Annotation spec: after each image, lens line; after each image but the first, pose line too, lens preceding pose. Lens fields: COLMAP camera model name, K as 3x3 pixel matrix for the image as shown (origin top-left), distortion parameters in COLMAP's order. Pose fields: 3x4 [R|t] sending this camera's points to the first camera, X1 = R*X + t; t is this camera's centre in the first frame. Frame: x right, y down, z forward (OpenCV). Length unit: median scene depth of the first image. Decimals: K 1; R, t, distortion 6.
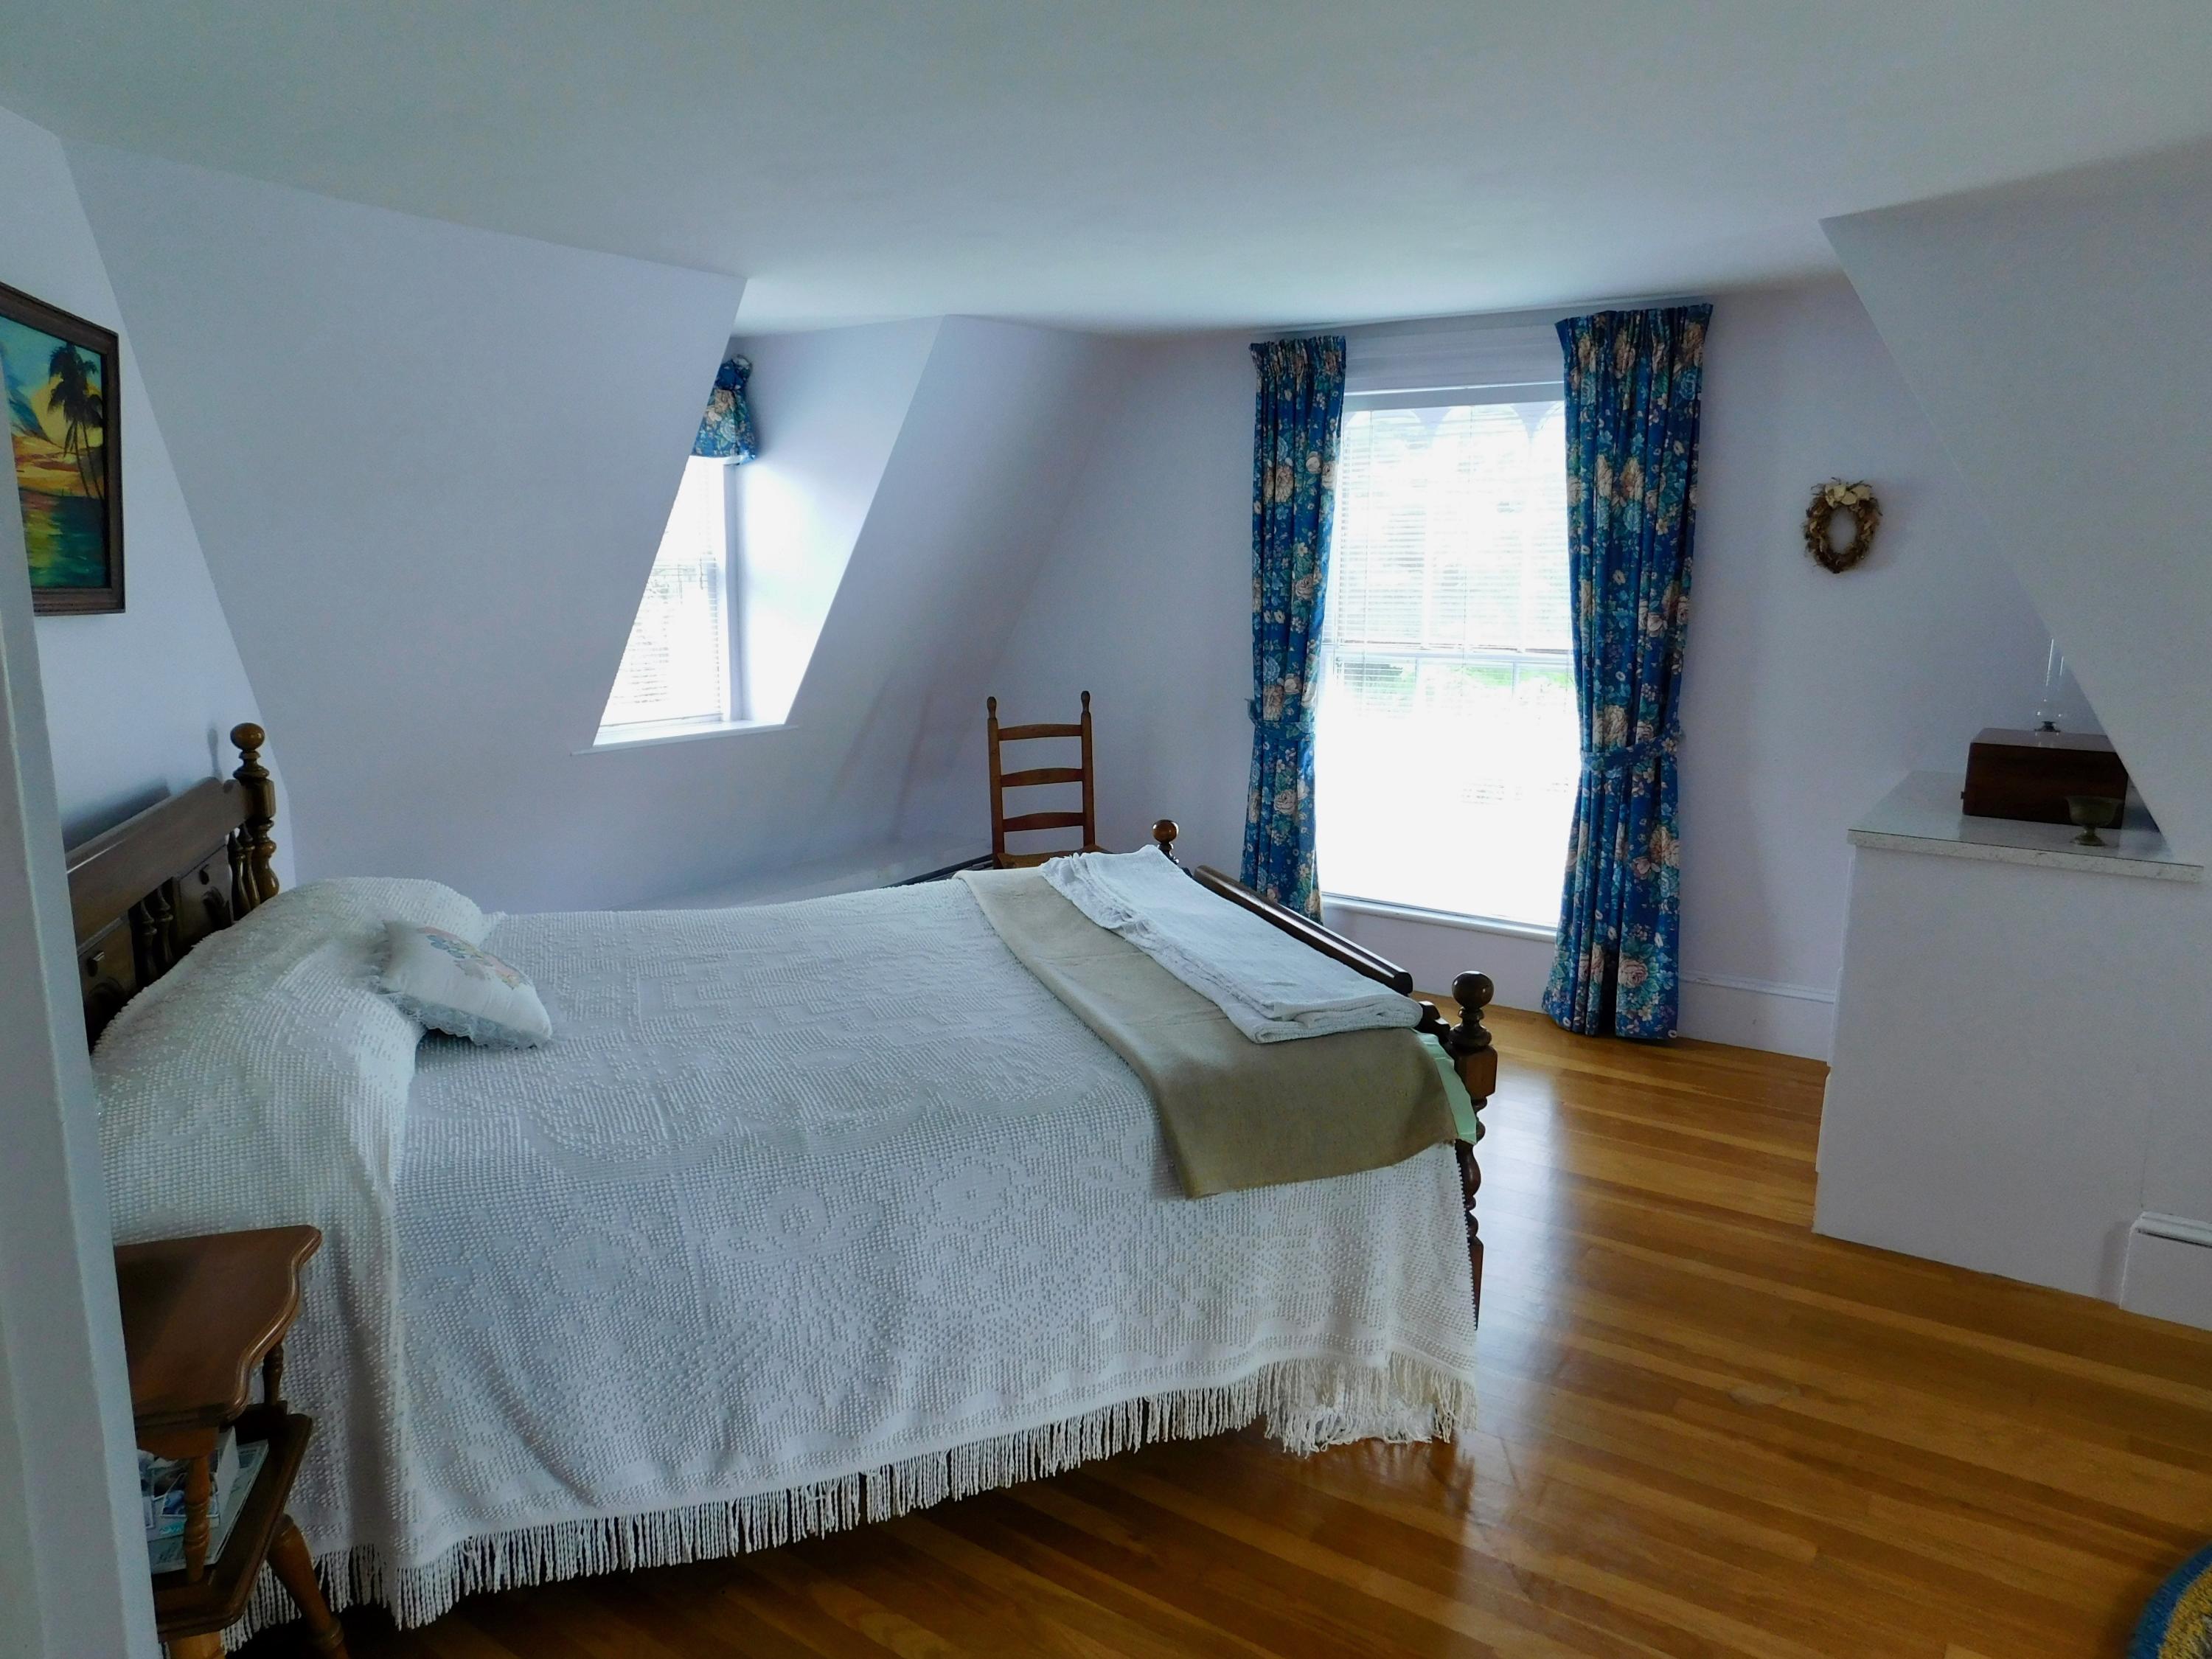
lens RADIAL K [[1460.8, 0, 1106.9], [0, 1460.8, 828.9], [0, 0, 1]] dist [-0.052211, 0.034913]
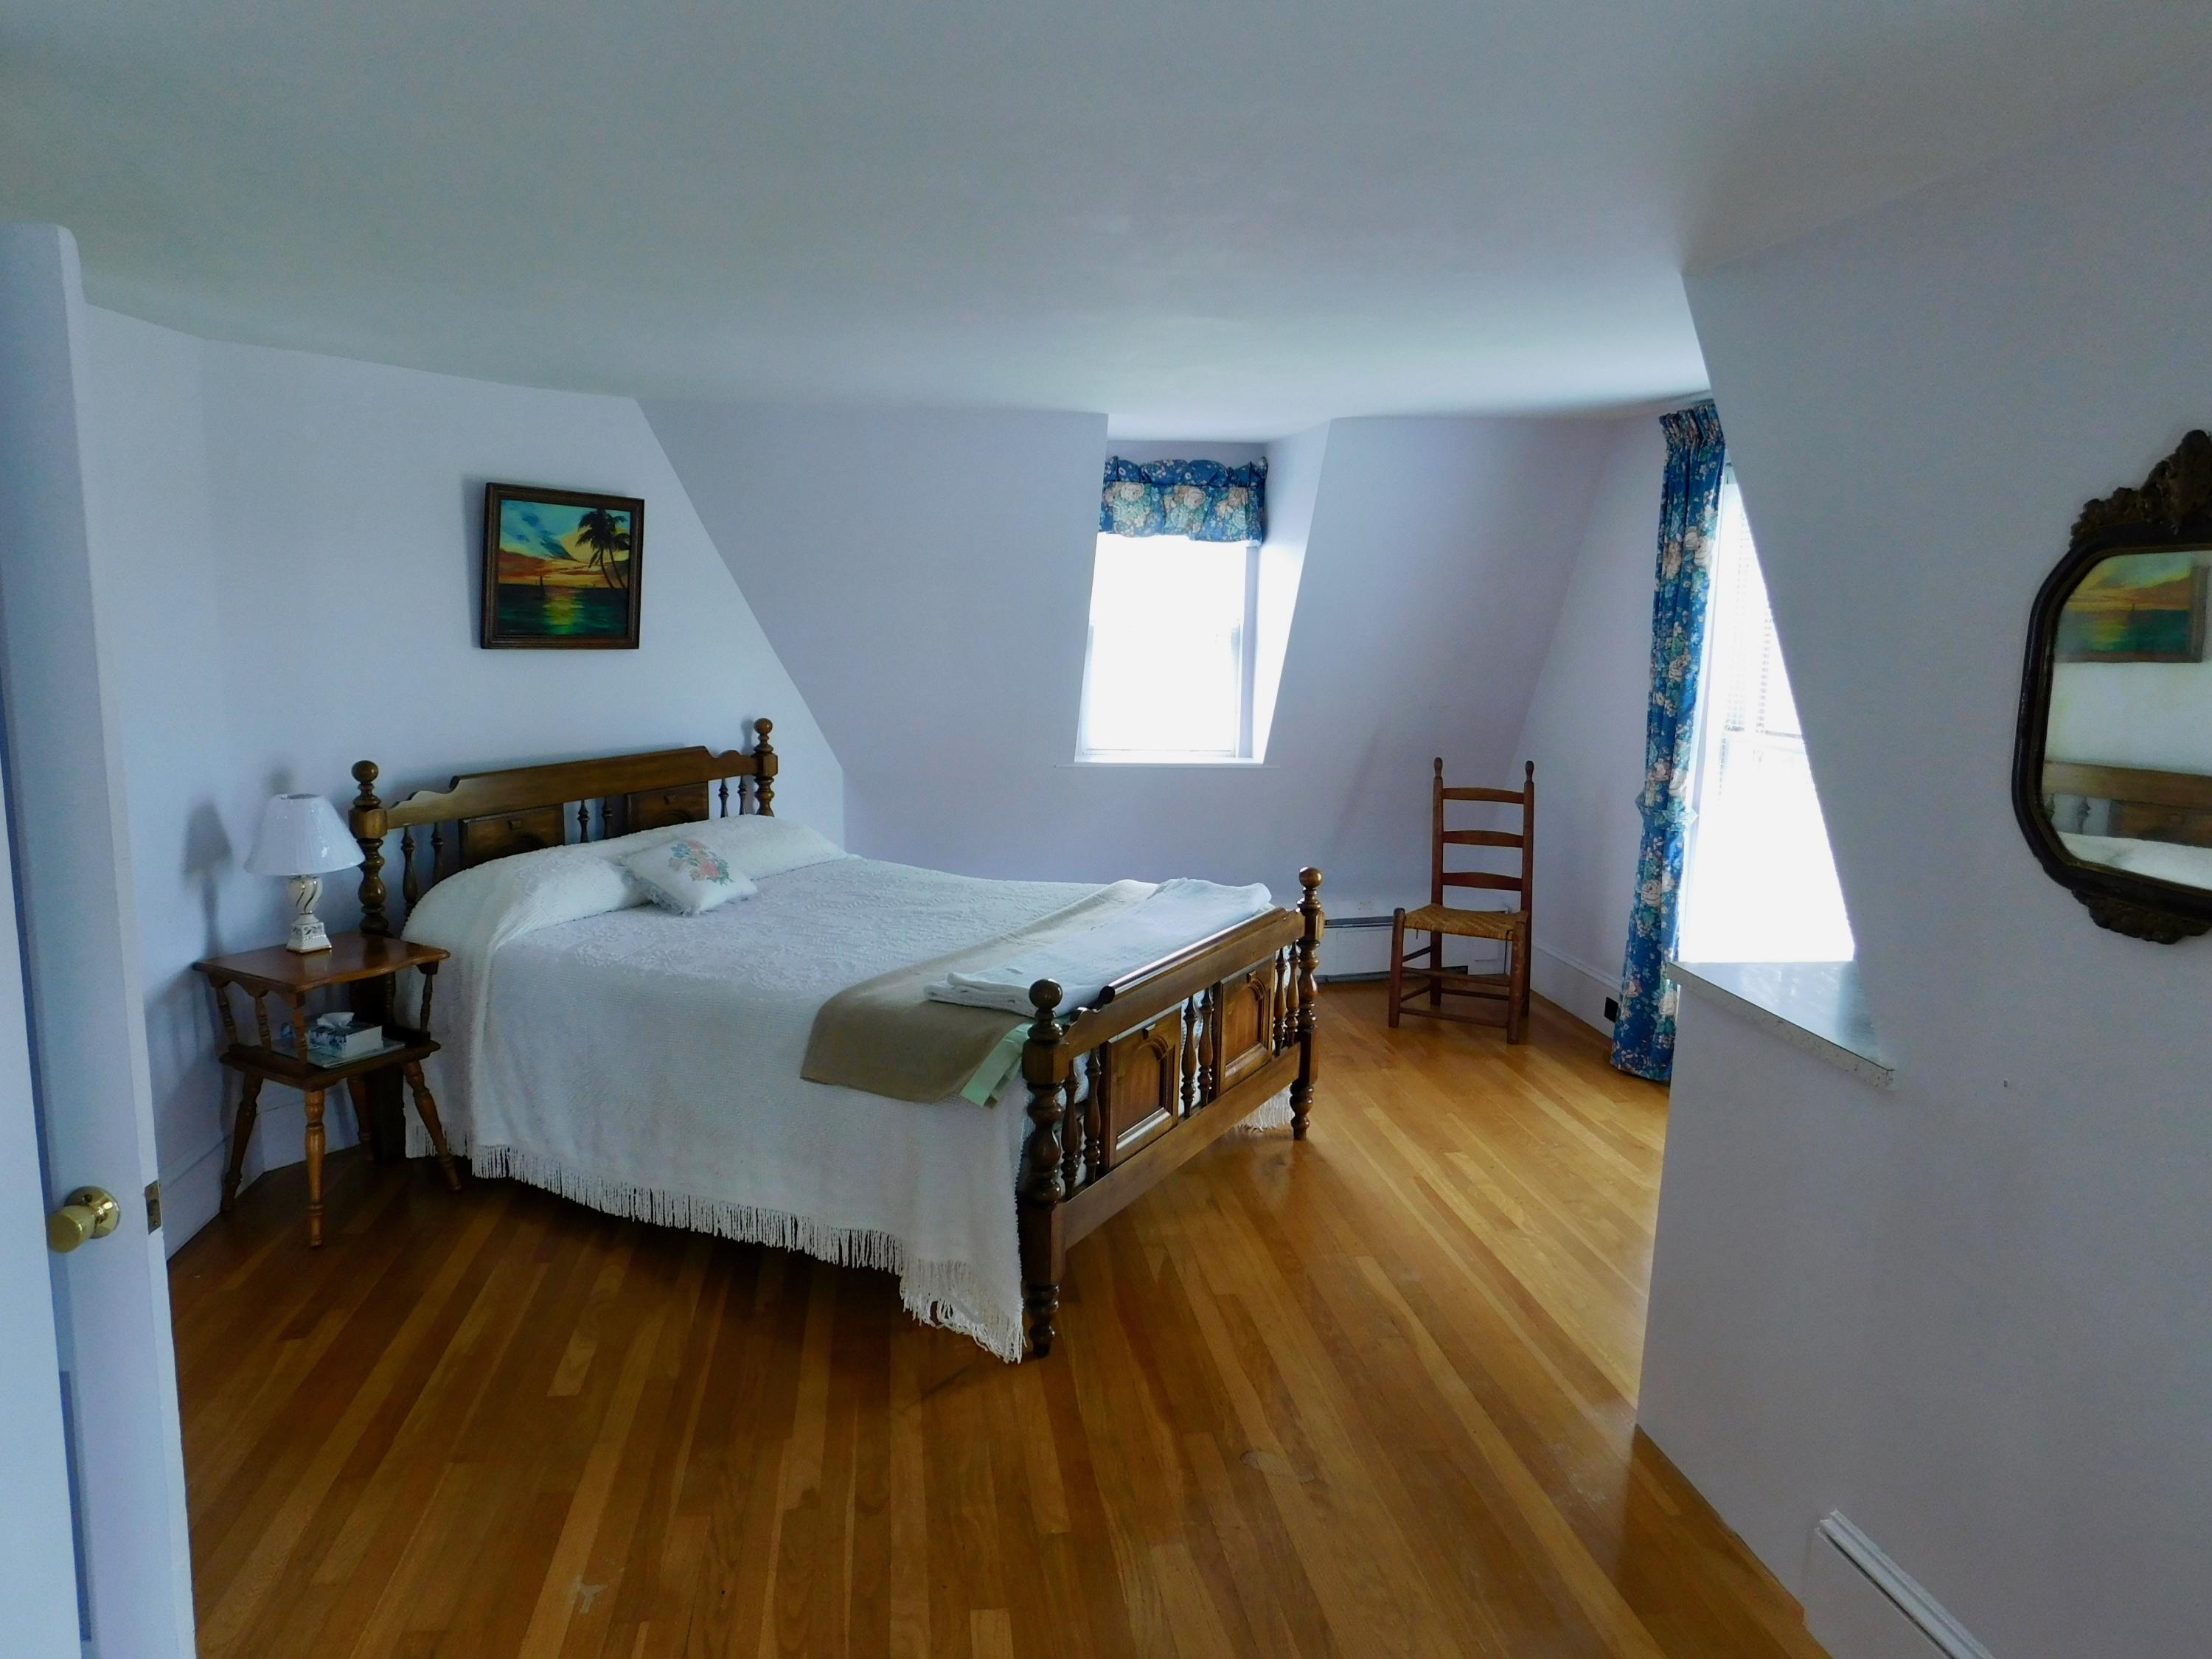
lens RADIAL K [[1460.8, 0, 1097.4], [0, 1460.8, 825.2], [0, 0, 1]] dist [-0.052211, 0.034913]
pose [[0.675920, 0.120230, -0.727102, 0.570158], [-0.148490, 0.988587, 0.025431, -0.032972], [0.721861, 0.090778, 0.686058, 0.090173]]
